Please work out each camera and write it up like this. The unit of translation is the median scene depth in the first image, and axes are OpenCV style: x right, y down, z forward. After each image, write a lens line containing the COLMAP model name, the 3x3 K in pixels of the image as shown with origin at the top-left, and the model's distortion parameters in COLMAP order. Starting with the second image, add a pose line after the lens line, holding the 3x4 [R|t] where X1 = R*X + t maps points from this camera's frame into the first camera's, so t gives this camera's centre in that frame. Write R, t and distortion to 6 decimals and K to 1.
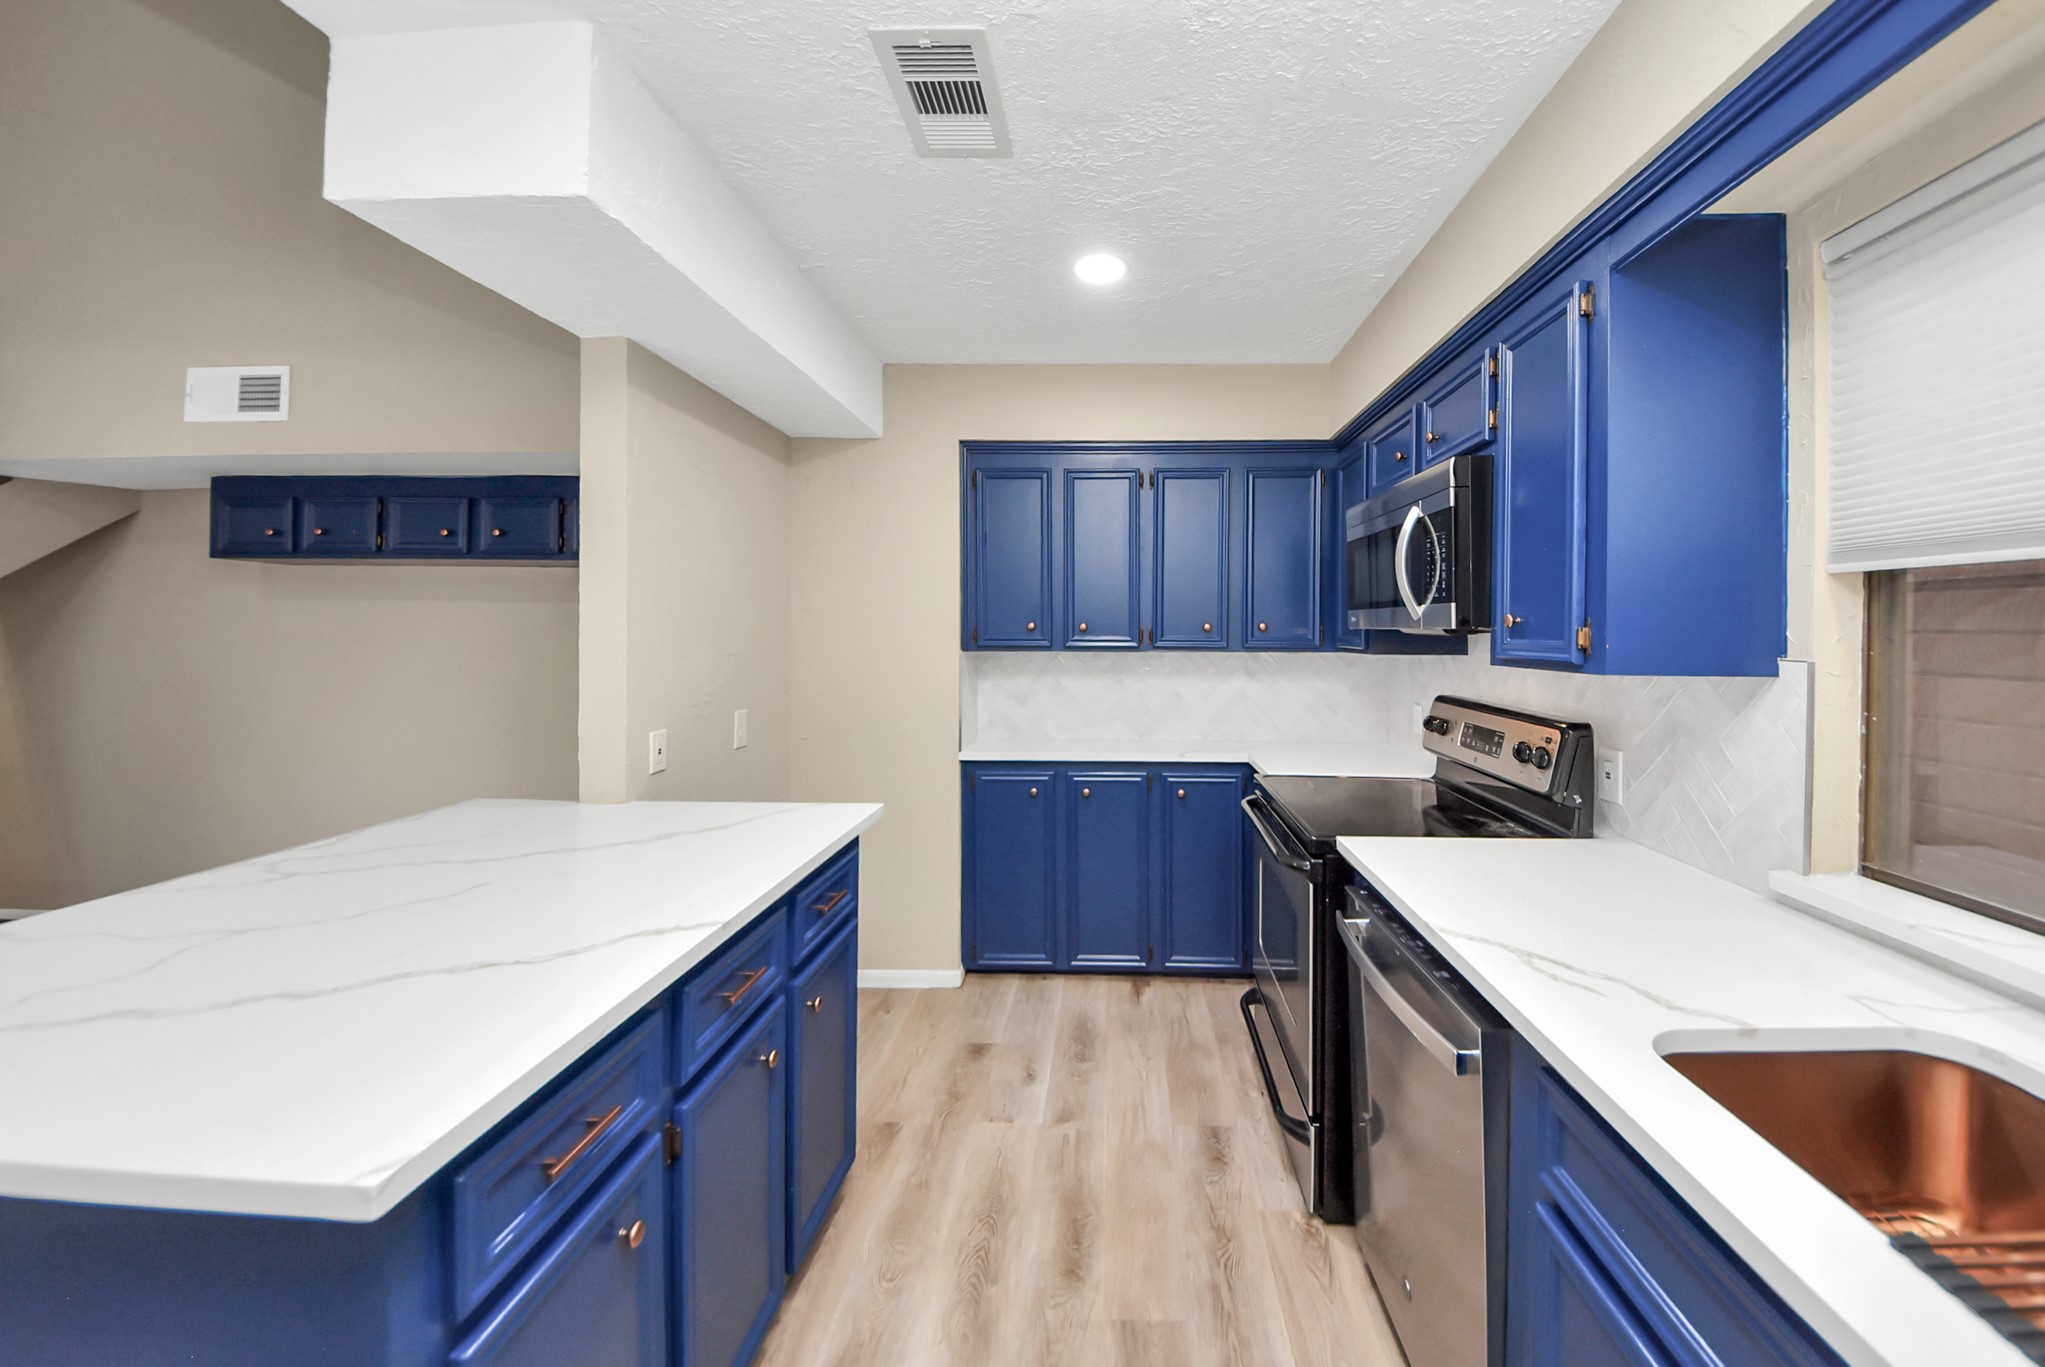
lens RADIAL K [[761.9, 0, 1111.6], [0, 761.9, 623.2], [0, 0, 1]] dist [0.015919, -0.007778]
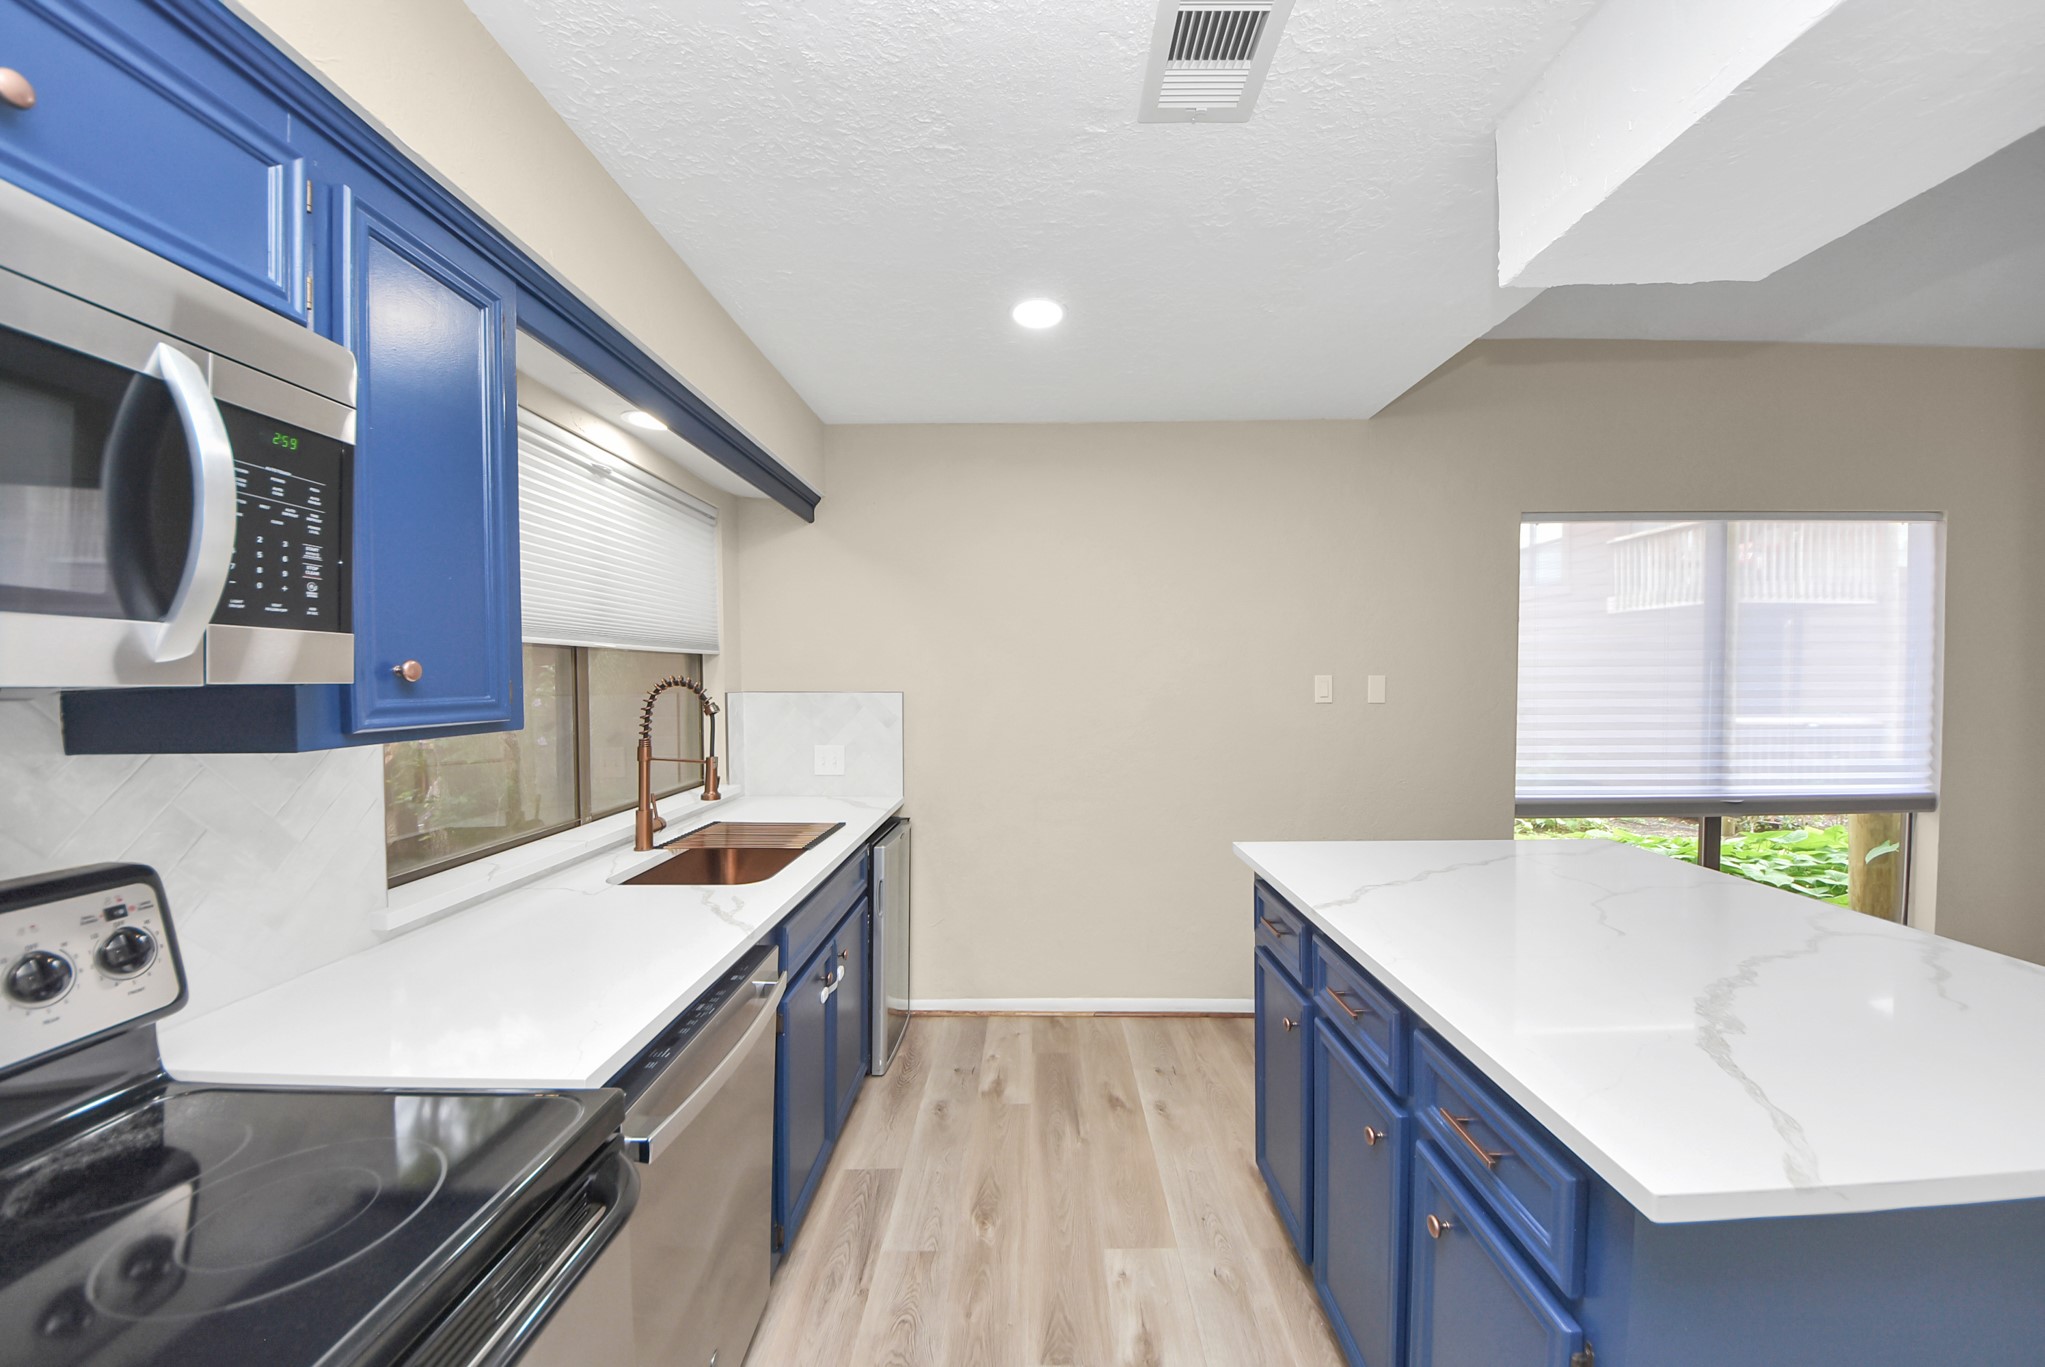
lens RADIAL K [[761.9, 0, 1035.6], [0, 761.9, 681.9], [0, 0, 1]] dist [0.015919, -0.007778]
pose [[-0.999940, -0.002275, -0.010745, -0.014466], [-0.002203, 0.999975, -0.006679, 0.015269], [0.010760, -0.006655, -0.999920, 2.712757]]
